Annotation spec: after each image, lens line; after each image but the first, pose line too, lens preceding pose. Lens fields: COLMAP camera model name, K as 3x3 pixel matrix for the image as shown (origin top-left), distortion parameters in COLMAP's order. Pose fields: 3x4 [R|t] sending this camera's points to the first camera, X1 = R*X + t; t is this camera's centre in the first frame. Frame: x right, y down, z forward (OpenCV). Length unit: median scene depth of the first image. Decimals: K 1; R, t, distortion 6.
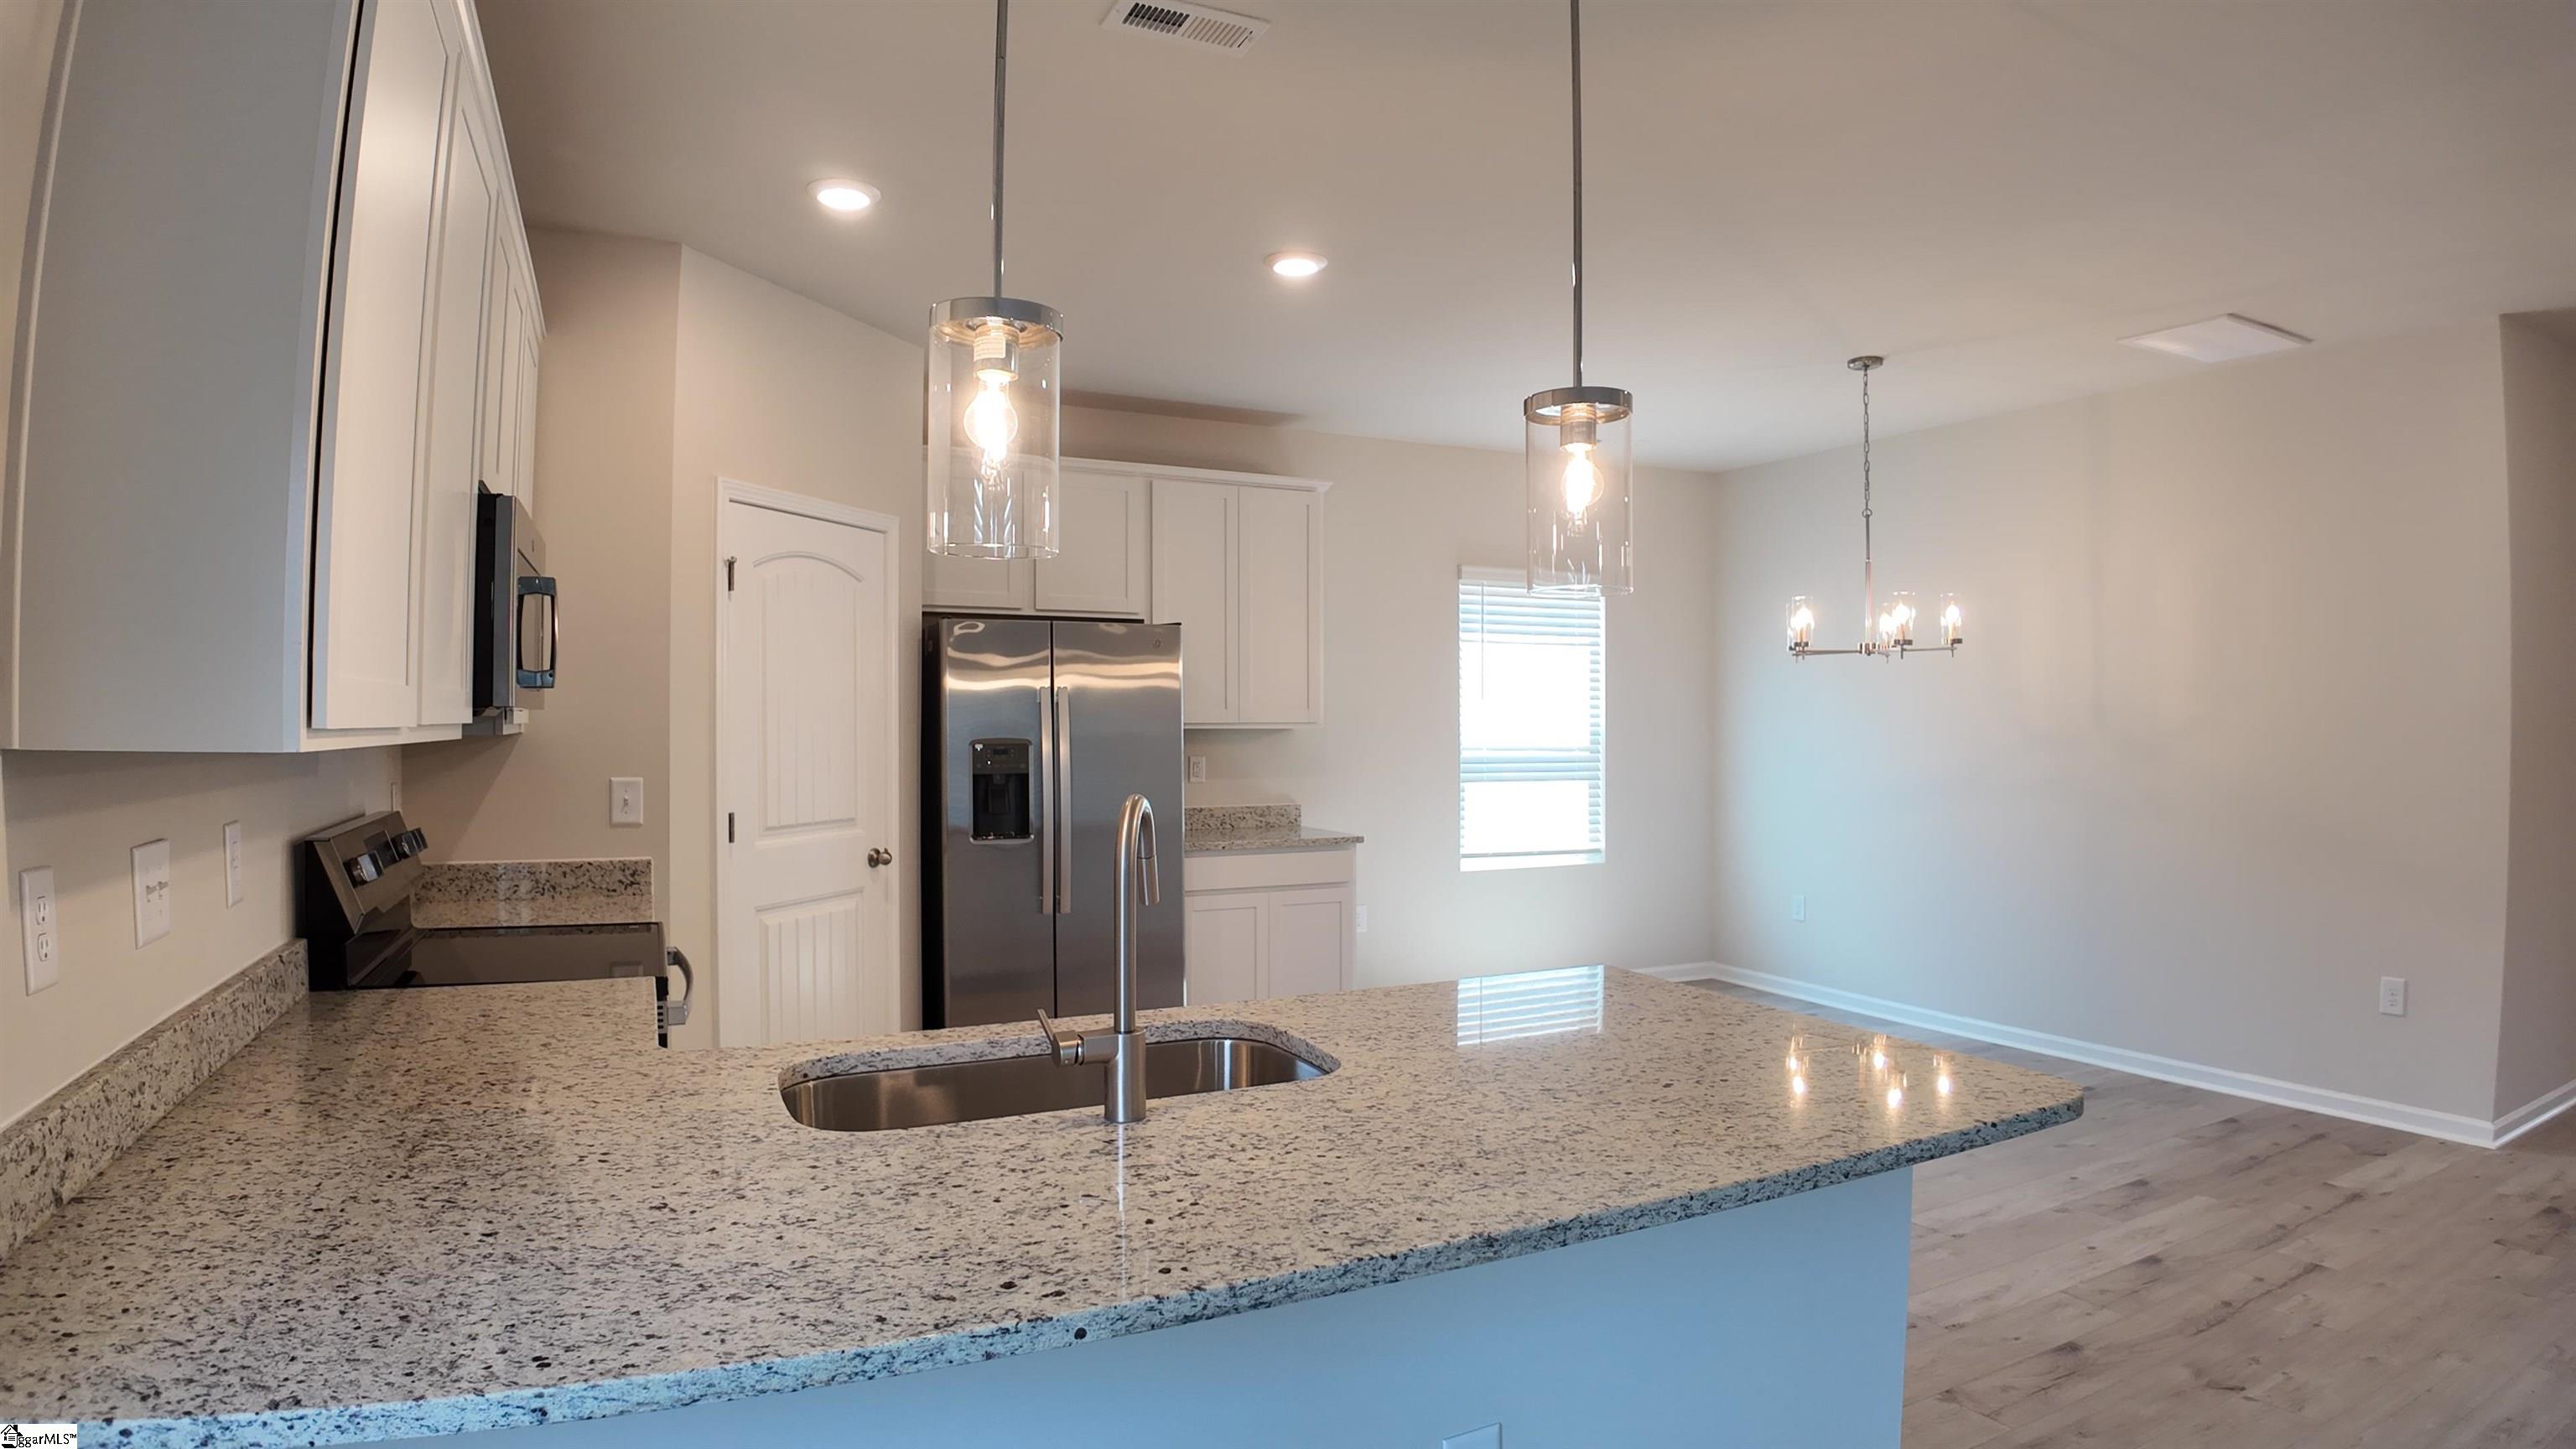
lens RADIAL K [[1360.6, 0, 1288.0], [0, 1360.6, 724.5], [0, 0, 1]] dist [-0.124189, -0.001463]
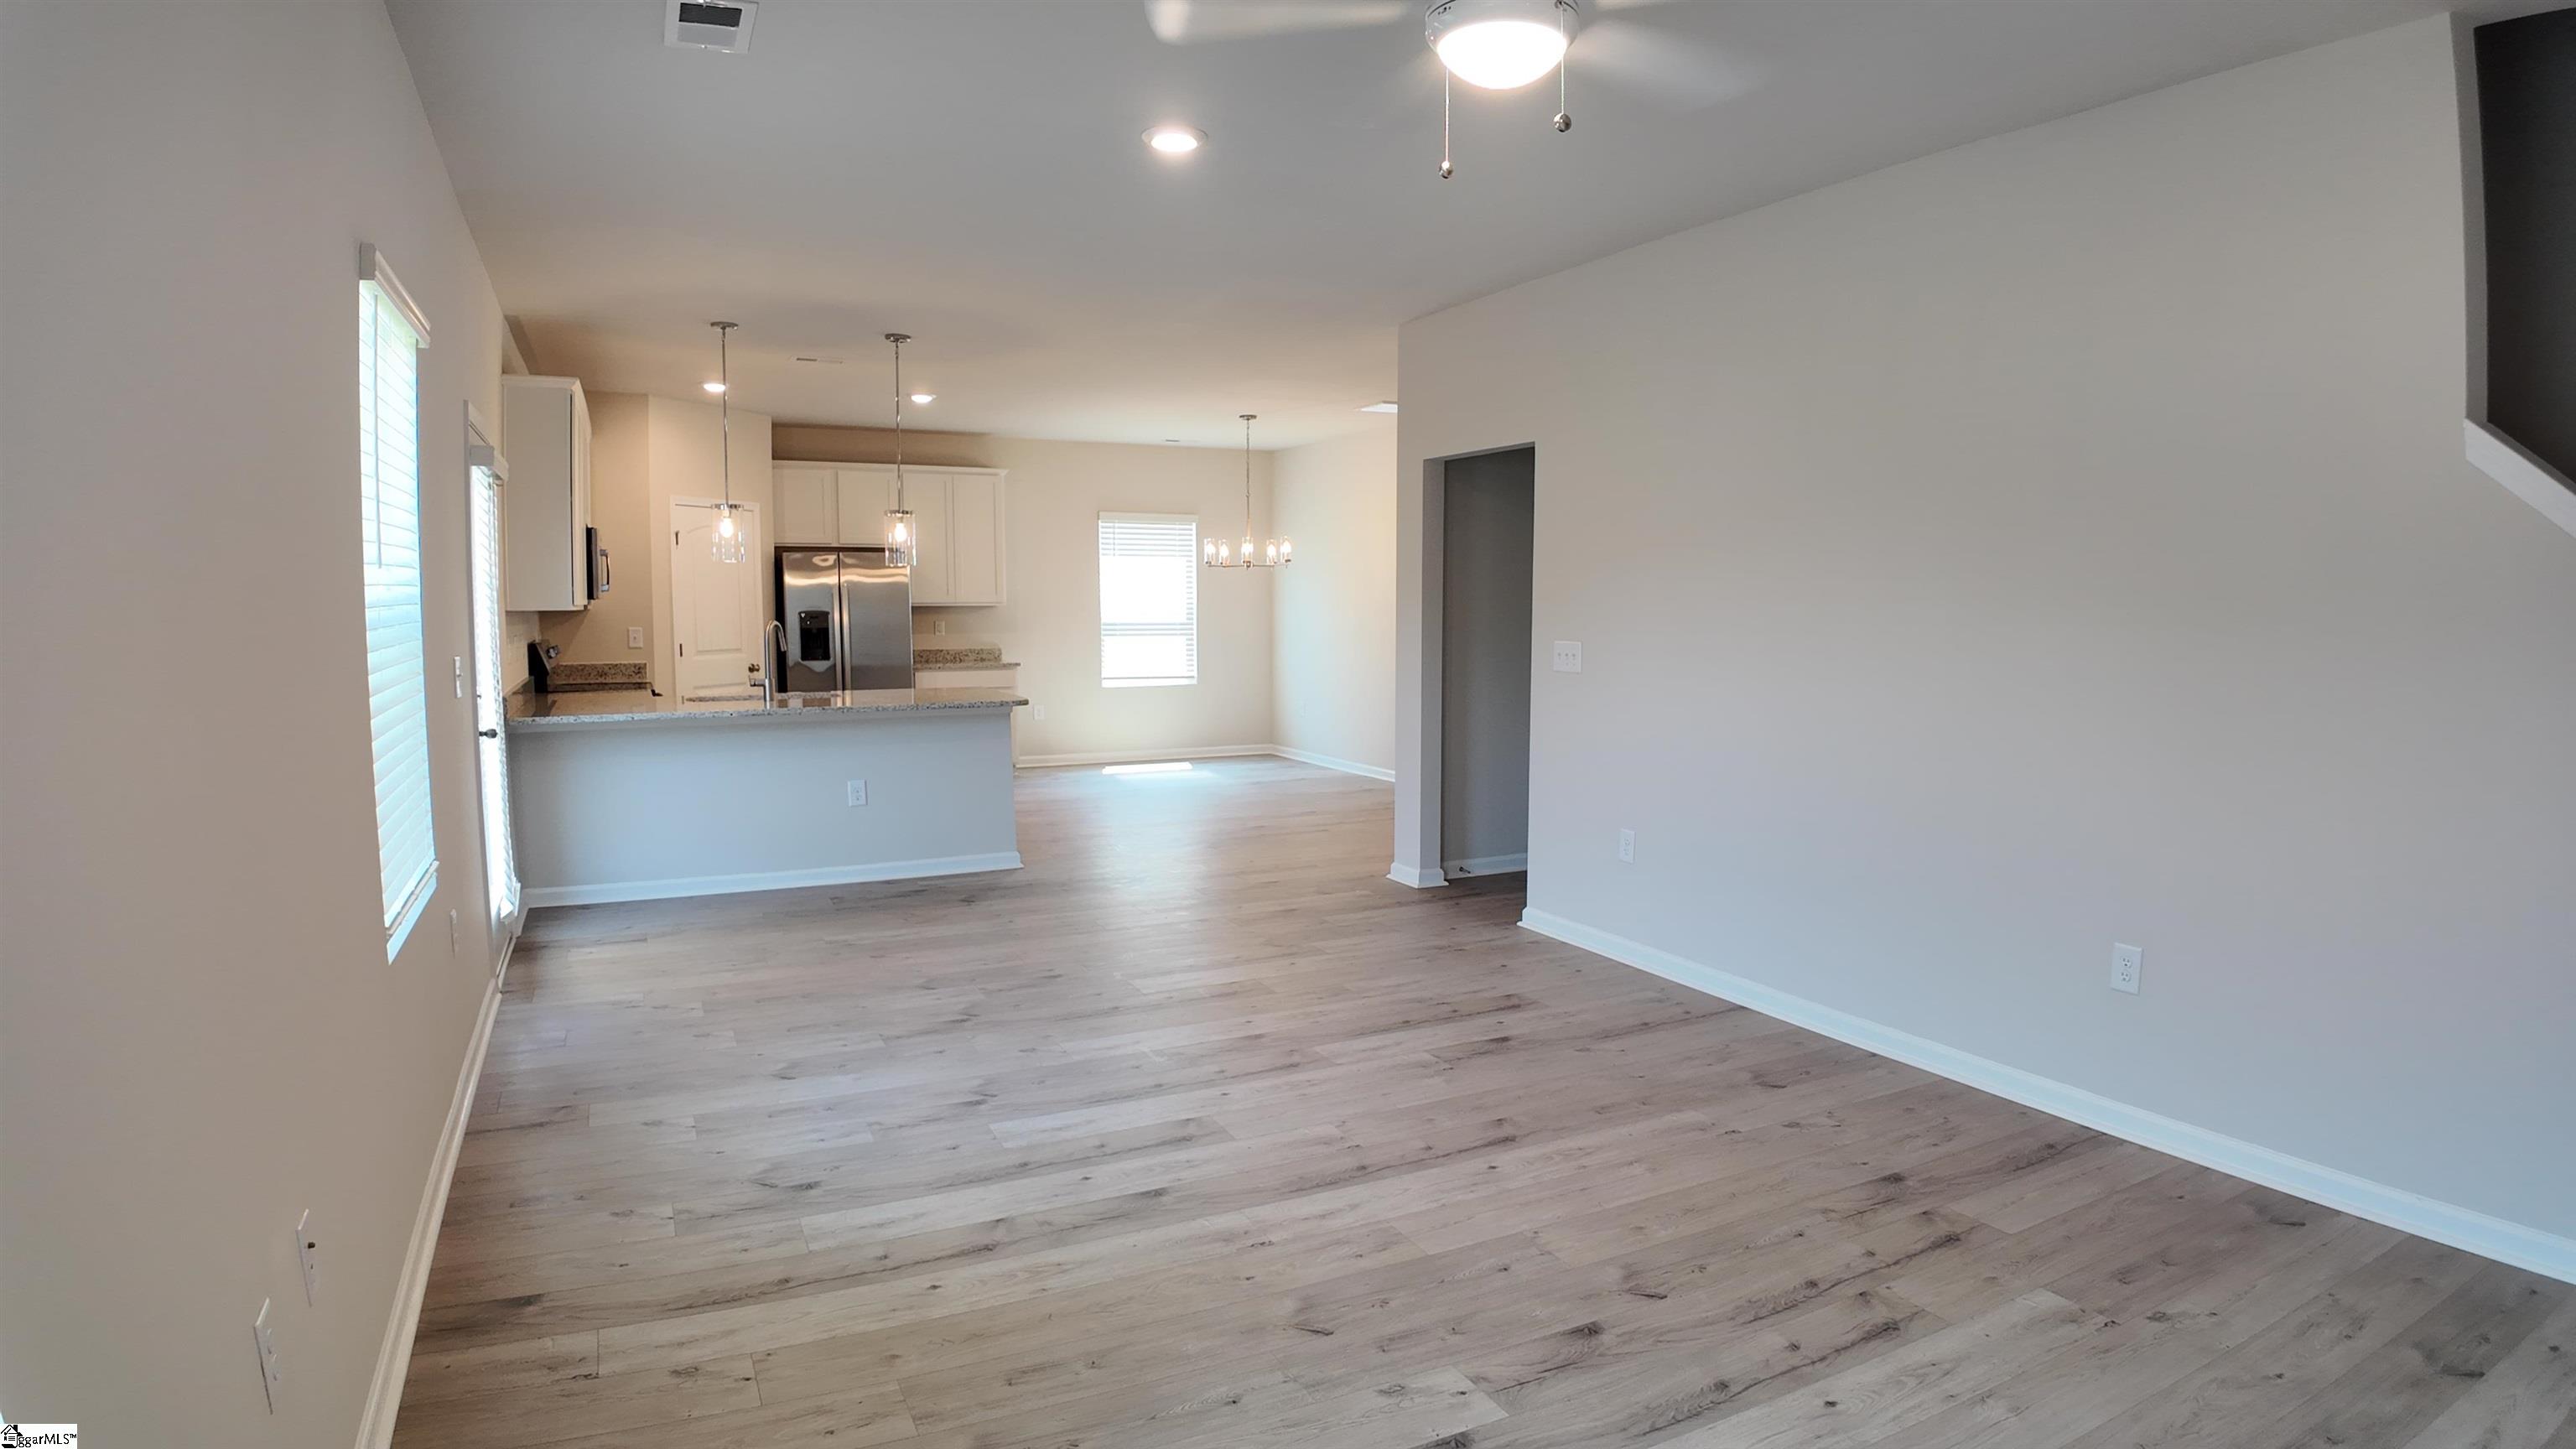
lens RADIAL K [[1360.6, 0, 1288.0], [0, 1360.6, 724.5], [0, 0, 1]] dist [-0.124189, -0.001463]
pose [[0.999889, -0.000846, 0.014895, 0.468774], [-0.000445, 0.996250, 0.086520, 0.006729], [-0.014912, -0.086517, 0.996139, -1.025842]]
